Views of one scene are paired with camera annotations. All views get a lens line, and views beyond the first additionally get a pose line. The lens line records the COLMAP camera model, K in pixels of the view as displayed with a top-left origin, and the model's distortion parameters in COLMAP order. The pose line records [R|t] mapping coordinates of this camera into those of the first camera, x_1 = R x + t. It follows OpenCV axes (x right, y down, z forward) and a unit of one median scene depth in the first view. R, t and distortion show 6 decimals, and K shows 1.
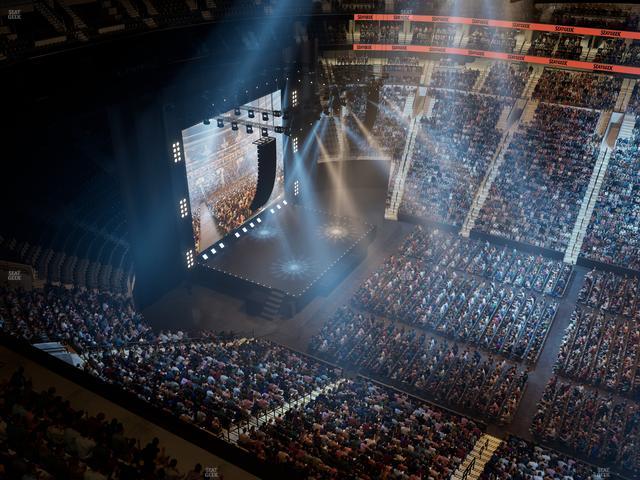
lens RADIAL K [[597.6, 0, 317.6], [0, 597.6, 238.8], [0, 0, 1]] dist [-0.003664, 0.000000]
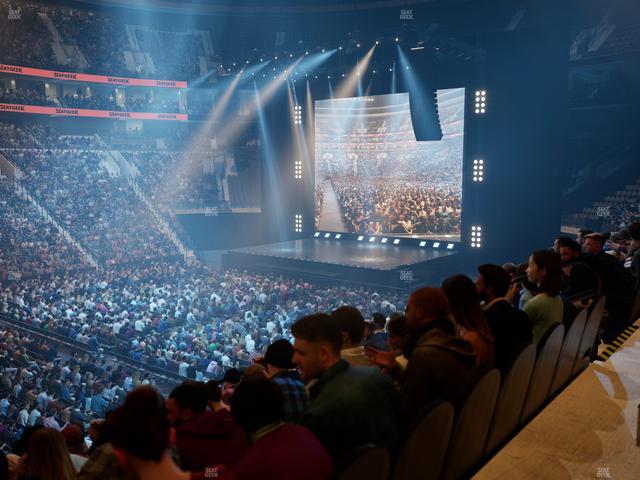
lens RADIAL K [[597.6, 0, 319.5], [0, 597.6, 238.6], [0, 0, 1]] dist [-0.003664, 0.000000]
pose [[-0.137402, 0.121068, -0.983089, 0.766112], [-0.480000, 0.860041, 0.173002, -0.133809], [0.866441, 0.495653, -0.060059, 1.027375]]
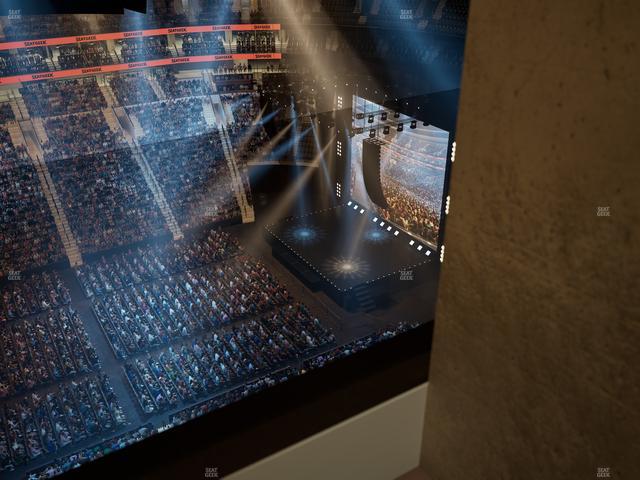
lens RADIAL K [[597.6, 0, 319.1], [0, 597.6, 239.6], [0, 0, 1]] dist [-0.003664, 0.000000]
pose [[-0.464974, 0.423854, -0.777269, 0.797635], [-0.427200, 0.661558, 0.616313, -0.627216], [0.775435, 0.618618, -0.126537, 1.109728]]
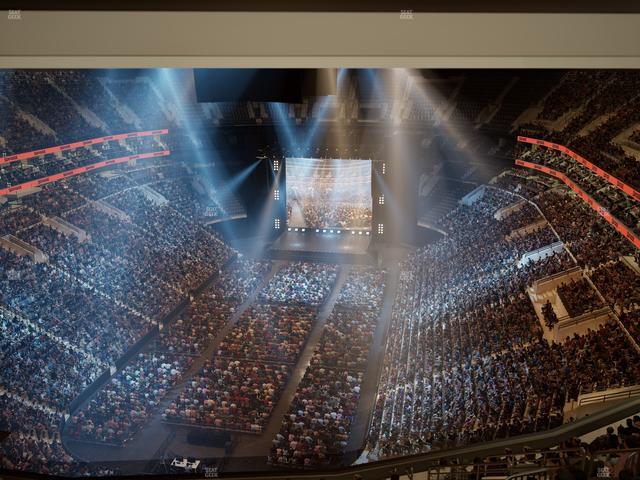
lens RADIAL K [[597.6, 0, 318.3], [0, 597.6, 239.9], [0, 0, 1]] dist [-0.003664, 0.000000]
pose [[0.337522, 0.260475, -0.904561, 1.472123], [-0.457646, 0.885146, 0.084121, -0.133003], [0.822581, 0.385576, 0.417962, 0.299039]]
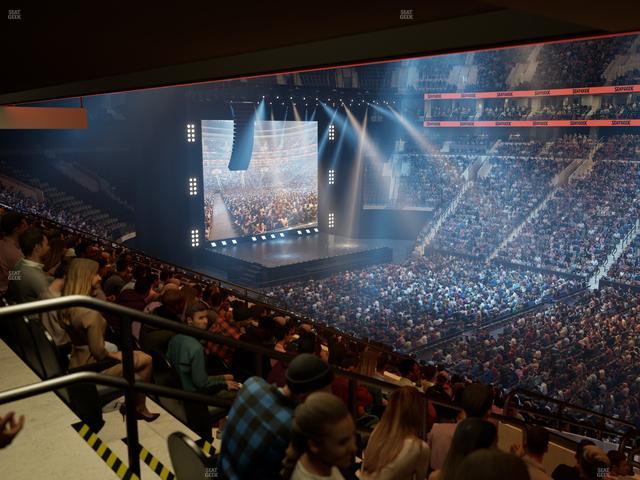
lens RADIAL K [[597.6, 0, 318.4], [0, 597.6, 238.9], [0, 0, 1]] dist [-0.003664, 0.000000]
pose [[0.945967, 0.059393, -0.318779, 0.321682], [-0.158819, 0.941958, -0.295791, 0.297992], [0.282708, 0.330437, 0.900493, 0.075335]]
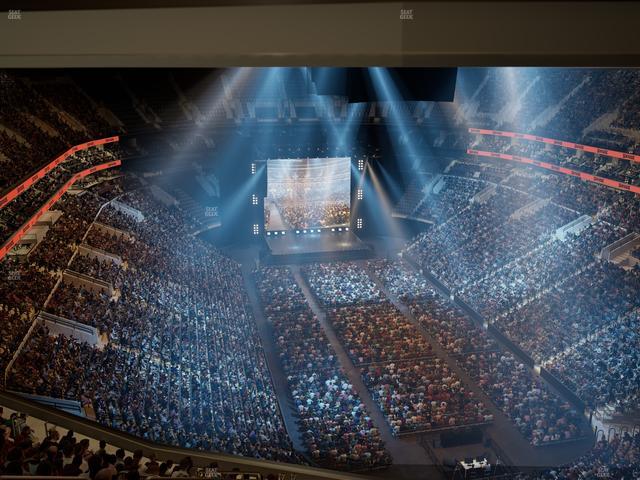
lens RADIAL K [[597.6, 0, 319.2], [0, 597.6, 240.5], [0, 0, 1]] dist [-0.003664, 0.000000]
pose [[0.680163, 0.204492, -0.703961, 1.139314], [-0.357717, 0.930794, -0.075240, 0.125303], [0.639857, 0.302994, 0.706242, -0.159546]]
